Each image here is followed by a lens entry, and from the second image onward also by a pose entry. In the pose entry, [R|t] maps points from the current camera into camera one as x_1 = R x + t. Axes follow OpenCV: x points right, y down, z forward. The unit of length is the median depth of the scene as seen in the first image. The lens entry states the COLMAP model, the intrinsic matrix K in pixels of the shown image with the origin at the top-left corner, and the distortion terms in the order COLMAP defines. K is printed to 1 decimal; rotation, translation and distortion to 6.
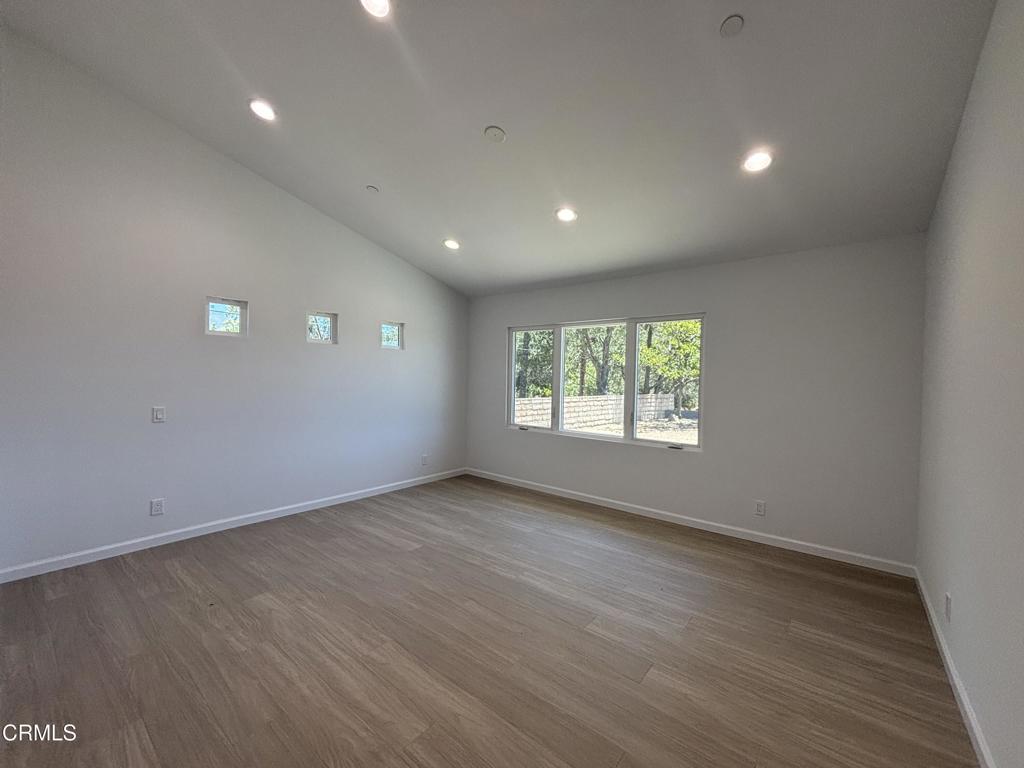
lens RADIAL K [[415.1, 0, 512.0], [0, 415.1, 384.0], [0, 0, 1]] dist [-0.000465, 0.004780]
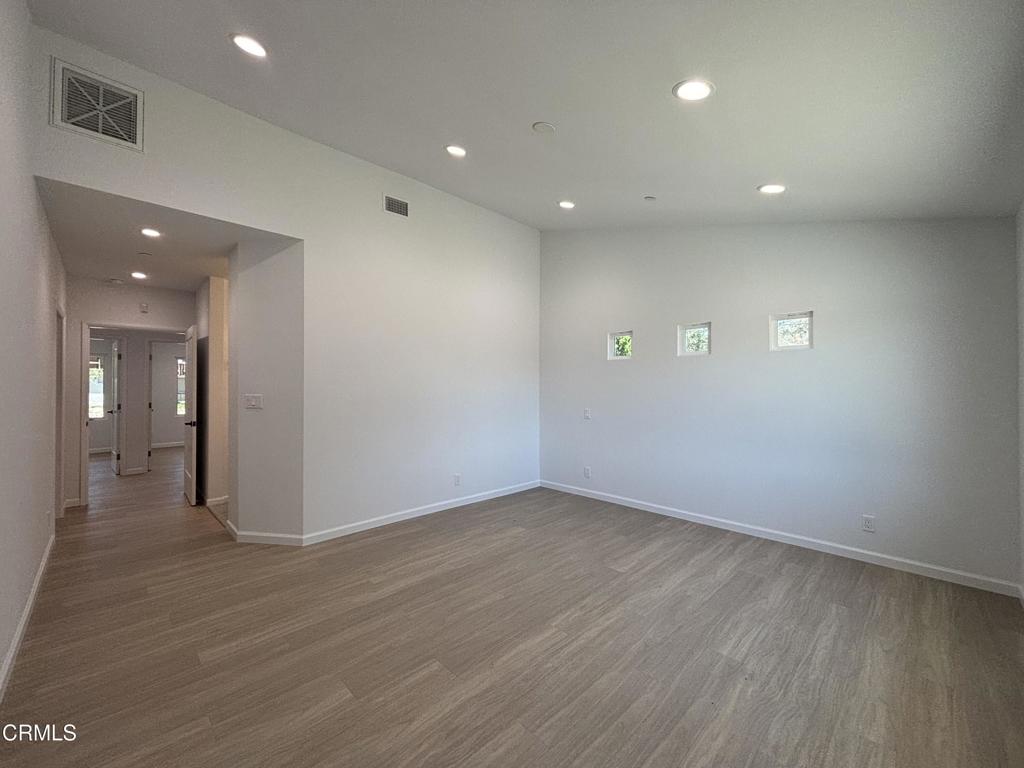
lens RADIAL K [[415.1, 0, 512.0], [0, 415.1, 384.0], [0, 0, 1]] dist [-0.000465, 0.004780]
pose [[-0.113866, -0.027138, -0.993125, 0.698844], [-0.019592, 0.999494, -0.025066, 0.004254], [0.993303, 0.016603, -0.114341, 0.819662]]
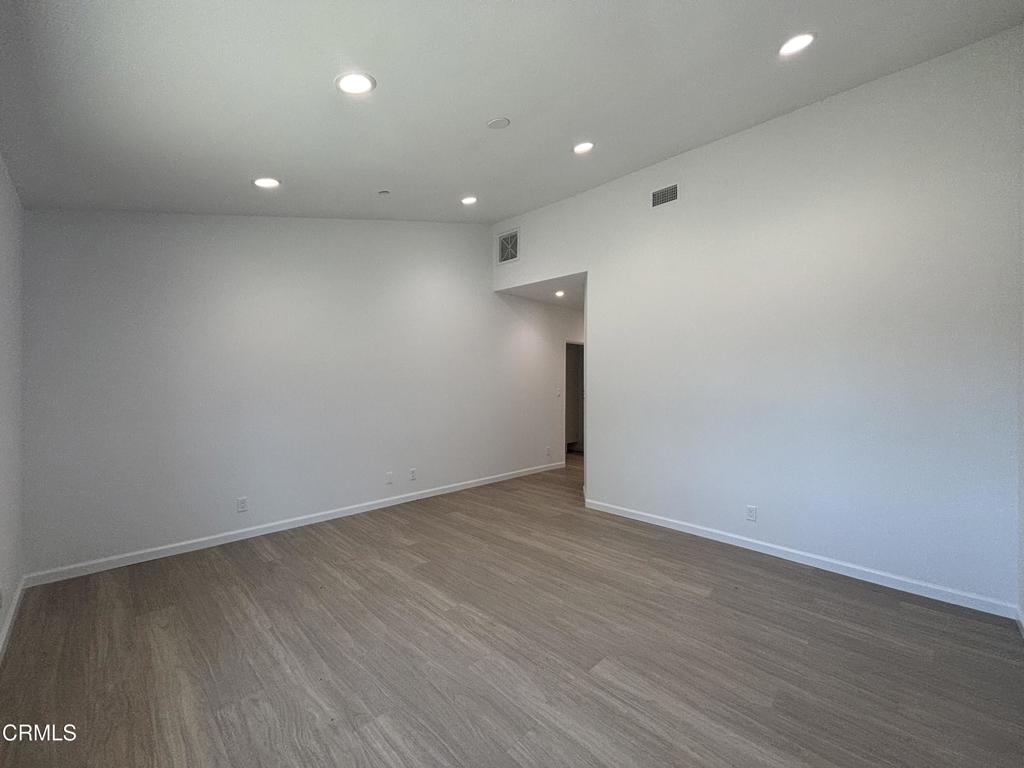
lens RADIAL K [[415.1, 0, 512.0], [0, 415.1, 384.0], [0, 0, 1]] dist [-0.000465, 0.004780]
pose [[-0.994392, -0.030112, 0.101376, -0.144767], [-0.028064, 0.999374, 0.021564, -0.026753], [-0.101961, 0.018598, -0.994614, 1.525431]]
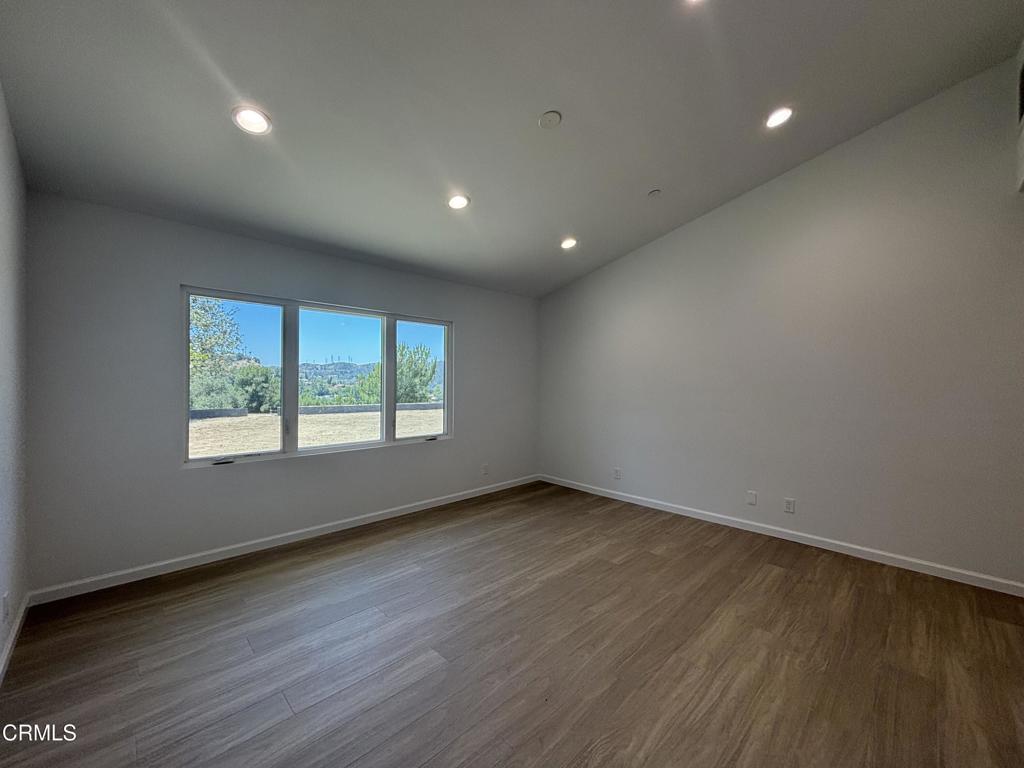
lens RADIAL K [[415.1, 0, 512.0], [0, 415.1, 384.0], [0, 0, 1]] dist [-0.000465, 0.004780]
pose [[0.110110, -0.034143, 0.993333, -0.781630], [0.008507, 0.999406, 0.033409, -0.033178], [-0.993883, 0.004772, 0.110335, 0.775037]]
